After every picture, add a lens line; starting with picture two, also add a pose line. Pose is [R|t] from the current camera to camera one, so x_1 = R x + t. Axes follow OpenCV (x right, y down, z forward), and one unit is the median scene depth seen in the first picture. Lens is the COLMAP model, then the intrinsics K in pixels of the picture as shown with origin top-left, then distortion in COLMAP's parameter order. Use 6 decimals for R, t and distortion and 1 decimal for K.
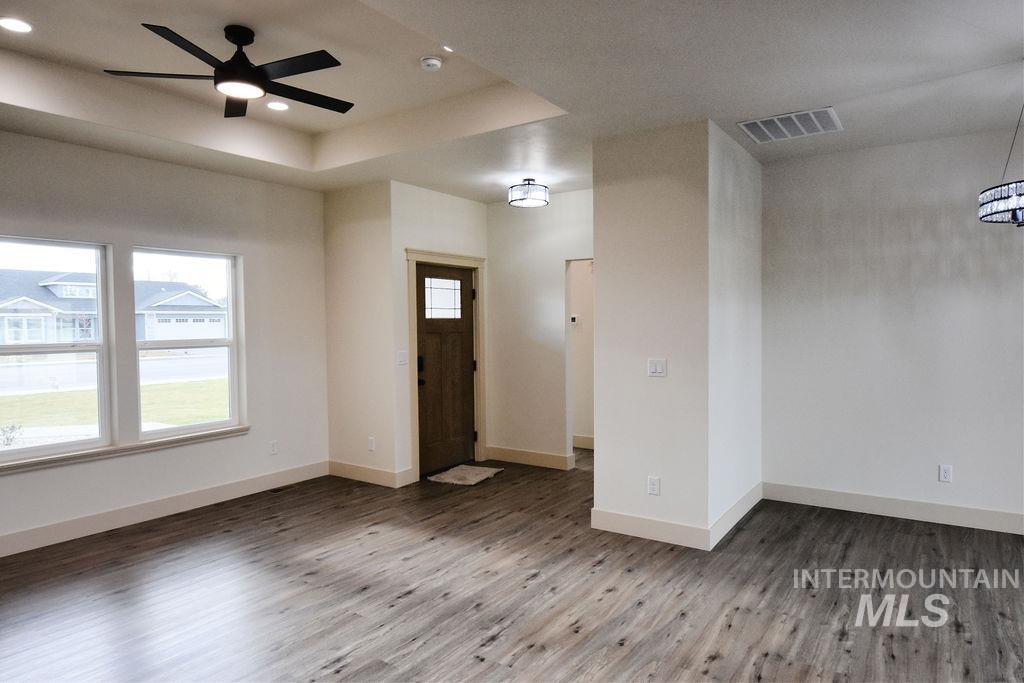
lens RADIAL K [[627.9, 0, 519.0], [0, 627.9, 346.9], [0, 0, 1]] dist [0.003977, -0.005105]
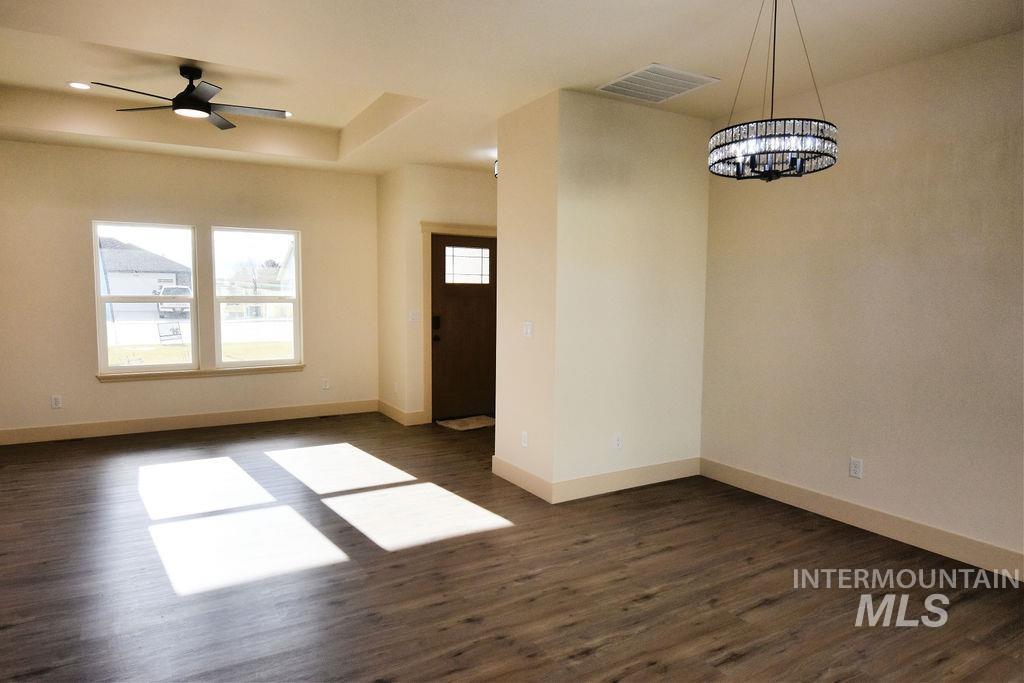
lens RADIAL K [[626.0, 0, 510.5], [0, 626.0, 362.0], [0, 0, 1]] dist [-0.002484, -0.001011]
pose [[0.893480, 0.061424, -0.444882, 0.614488], [-0.030577, 0.996624, 0.076193, 0.009005], [0.448060, -0.054473, 0.892342, 0.040699]]
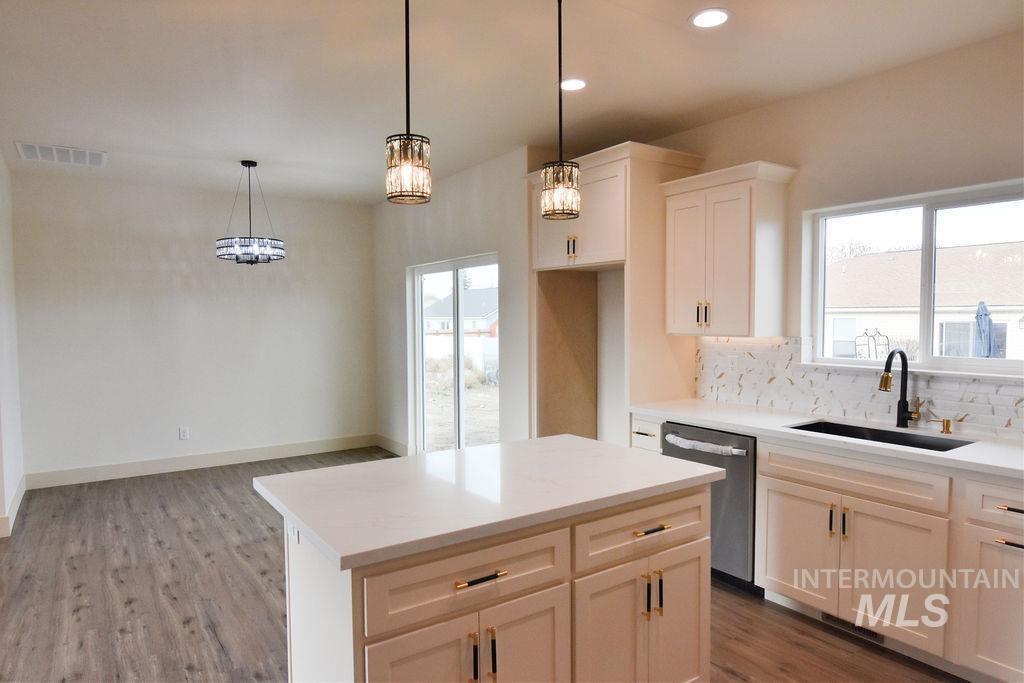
lens RADIAL K [[627.9, 0, 519.0], [0, 627.9, 346.9], [0, 0, 1]] dist [0.003977, -0.005105]
pose [[0.365137, -0.034719, 0.930306, -0.322847], [0.036766, 0.999063, 0.022855, 0.008639], [-0.930227, 0.025859, 0.366072, -0.186416]]
